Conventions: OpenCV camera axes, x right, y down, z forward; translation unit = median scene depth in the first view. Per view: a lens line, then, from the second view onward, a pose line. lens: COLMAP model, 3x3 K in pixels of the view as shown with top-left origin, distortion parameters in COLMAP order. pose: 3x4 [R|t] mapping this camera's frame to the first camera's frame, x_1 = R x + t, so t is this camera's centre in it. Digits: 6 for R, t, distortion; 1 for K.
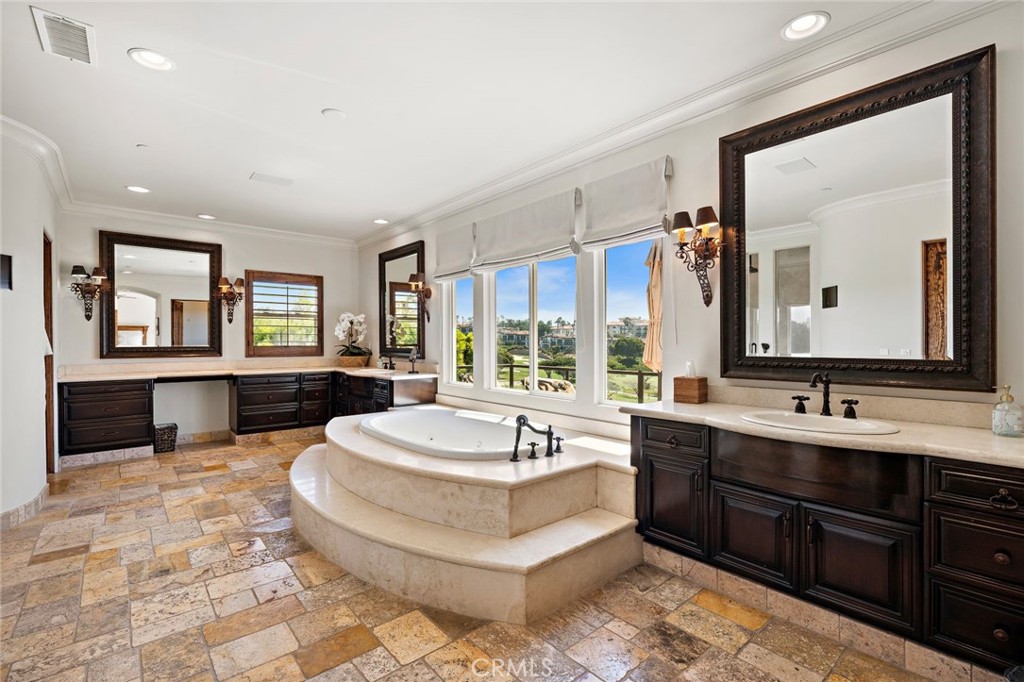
lens RADIAL K [[456.6, 0, 515.7], [0, 456.6, 343.0], [0, 0, 1]] dist [-0.000443, -0.000305]
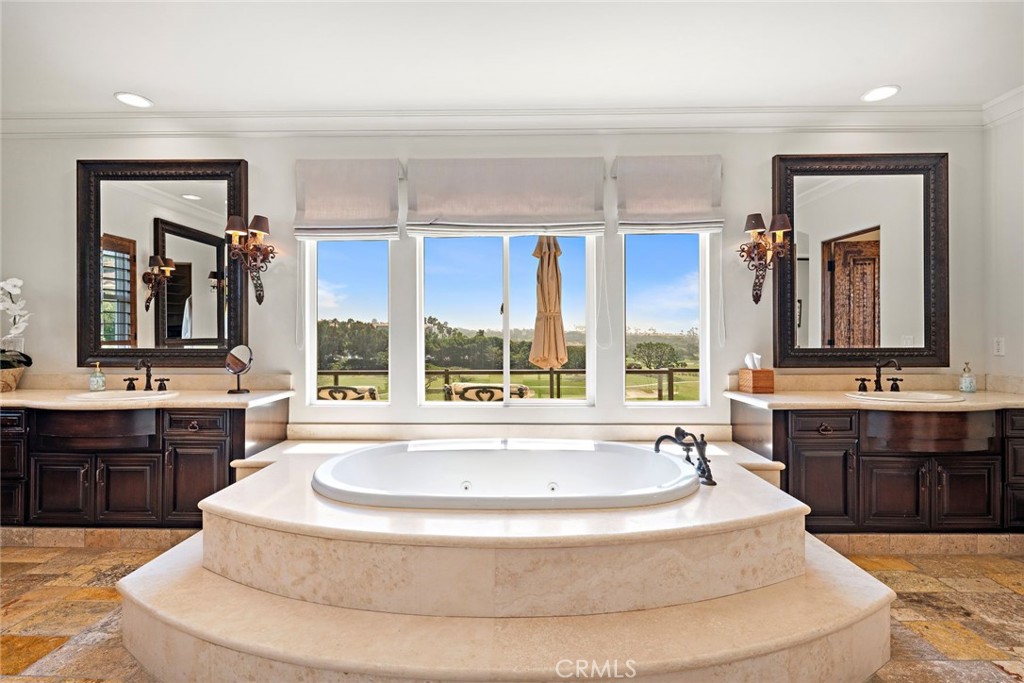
lens RADIAL K [[485.6, 0, 511.1], [0, 485.6, 334.0], [0, 0, 1]] dist [0.000530, -0.000721]
pose [[0.666520, 0.003425, 0.745479, -0.976493], [0.004202, 0.999956, -0.008351, -0.000215], [-0.745475, 0.008698, 0.666477, 0.770646]]
